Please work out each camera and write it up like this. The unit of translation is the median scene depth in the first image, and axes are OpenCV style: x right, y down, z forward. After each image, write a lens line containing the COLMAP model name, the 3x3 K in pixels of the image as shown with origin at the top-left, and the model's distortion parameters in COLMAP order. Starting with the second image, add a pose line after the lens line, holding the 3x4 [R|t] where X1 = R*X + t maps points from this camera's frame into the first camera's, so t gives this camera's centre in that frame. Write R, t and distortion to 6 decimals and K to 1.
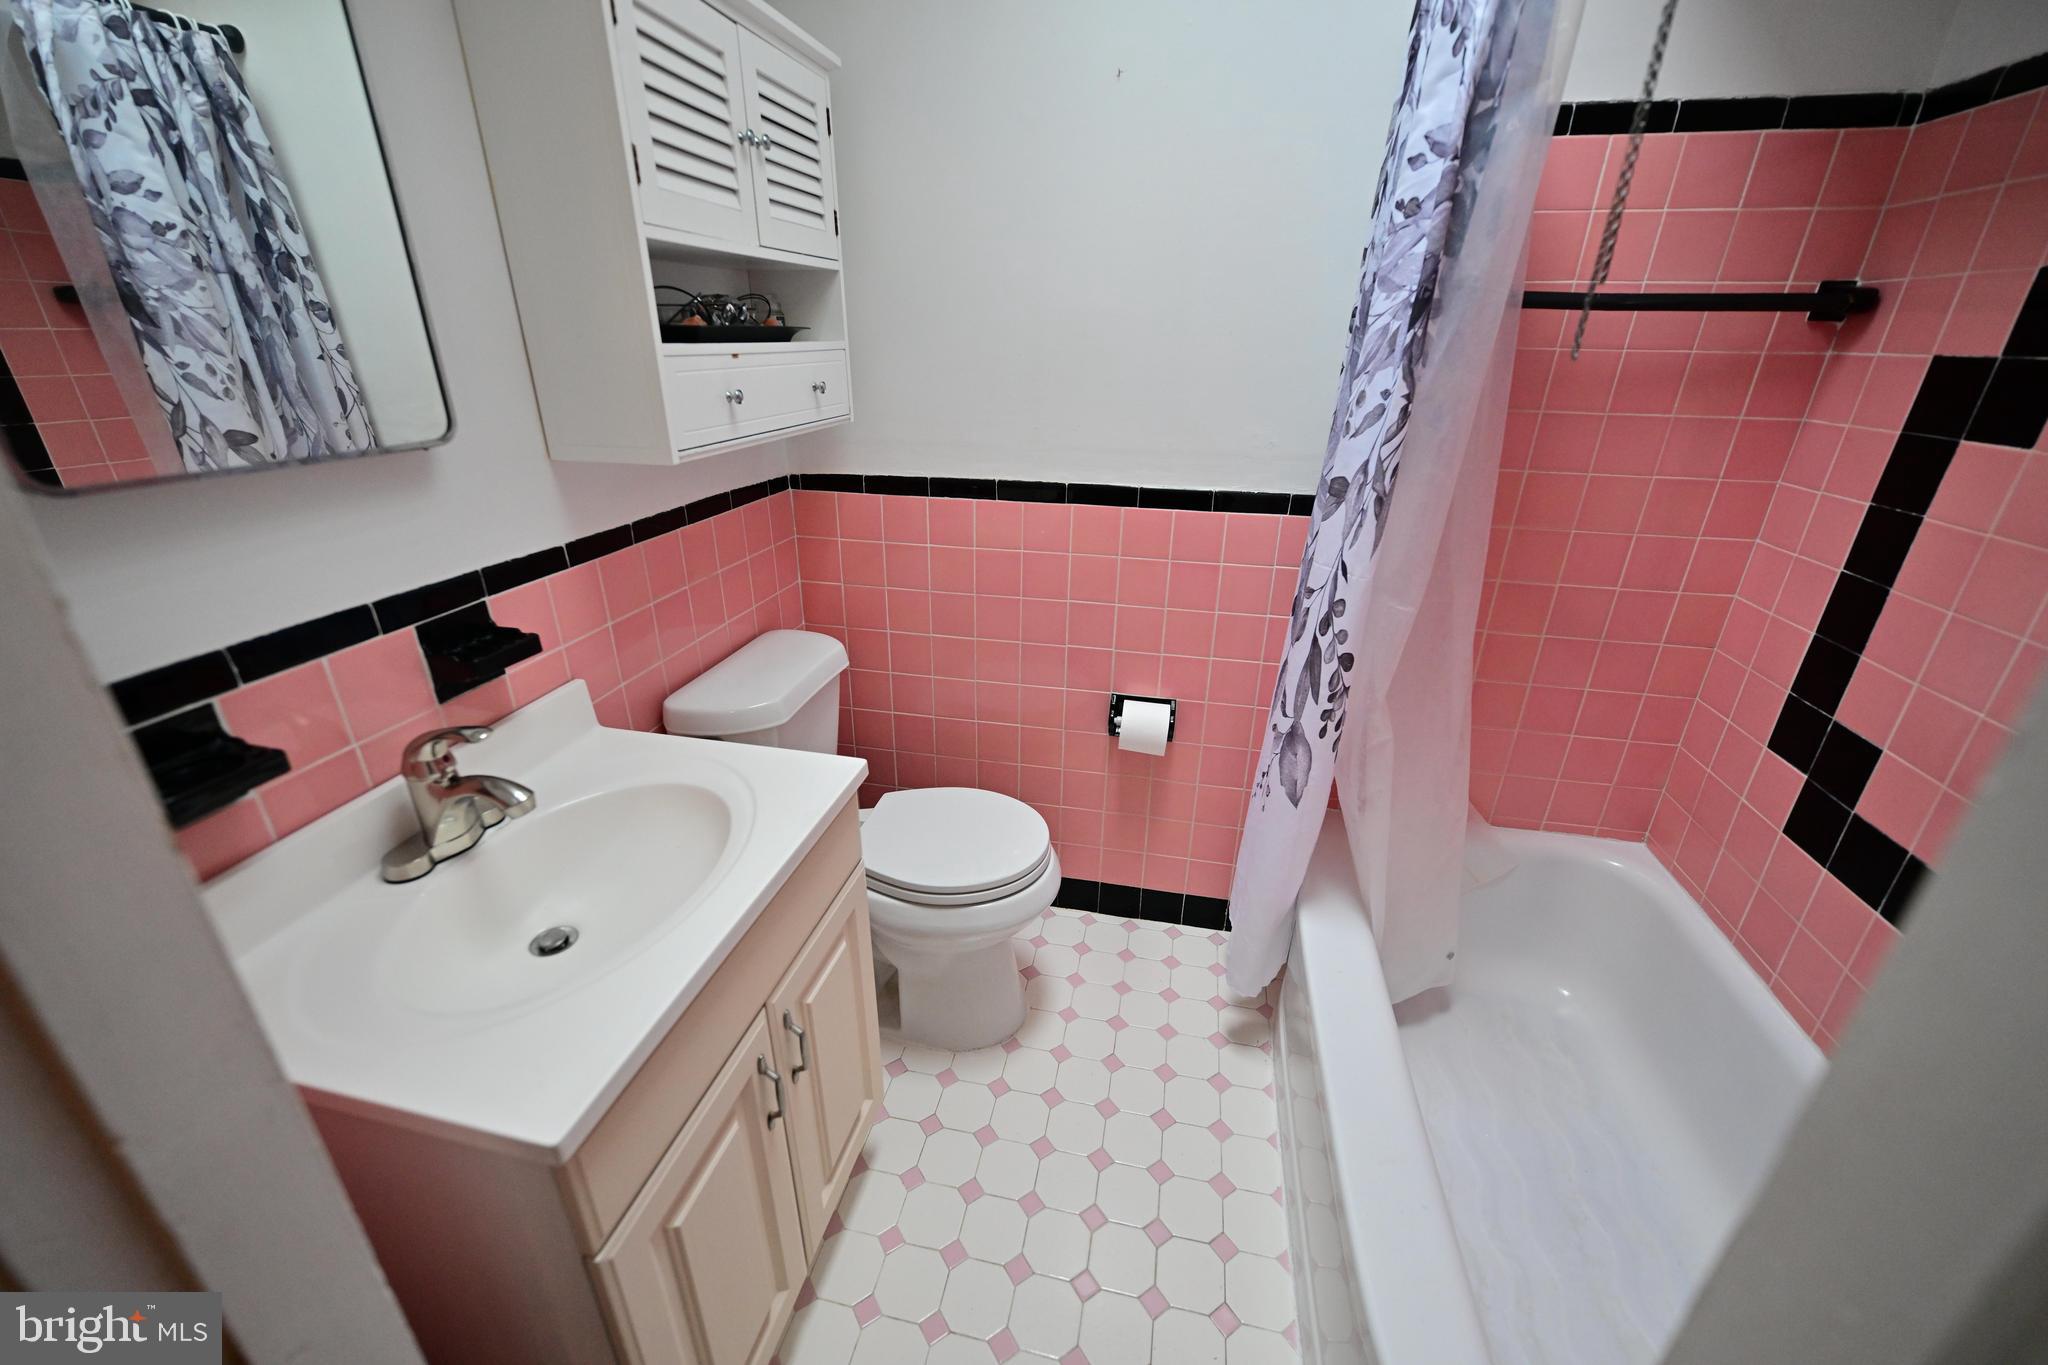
lens RADIAL K [[816.8, 0, 1018.5], [0, 816.8, 684.0], [0, 0, 1]] dist [-0.000725, -0.000153]
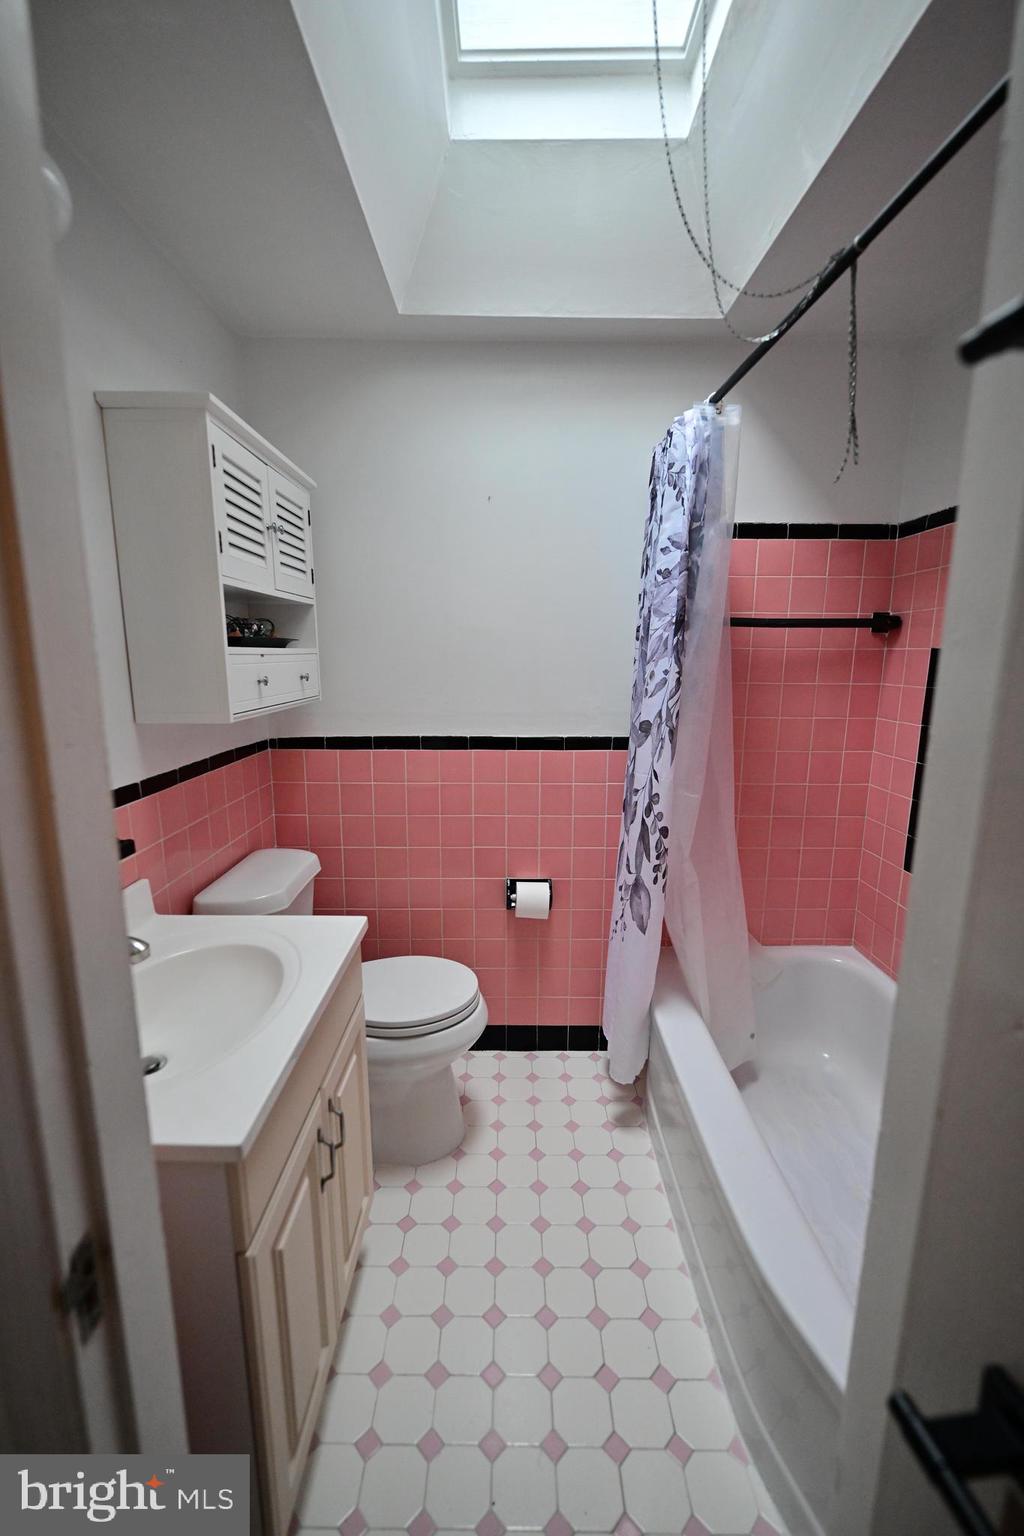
lens RADIAL K [[647.0, 0, 509.9], [0, 647.0, 773.1], [0, 0, 1]] dist [0.000217, 0.000376]
pose [[0.978080, -0.046985, 0.202860, -0.135426], [0.090096, 0.973789, -0.208850, 0.091237], [-0.187730, 0.222548, 0.956676, -0.165546]]
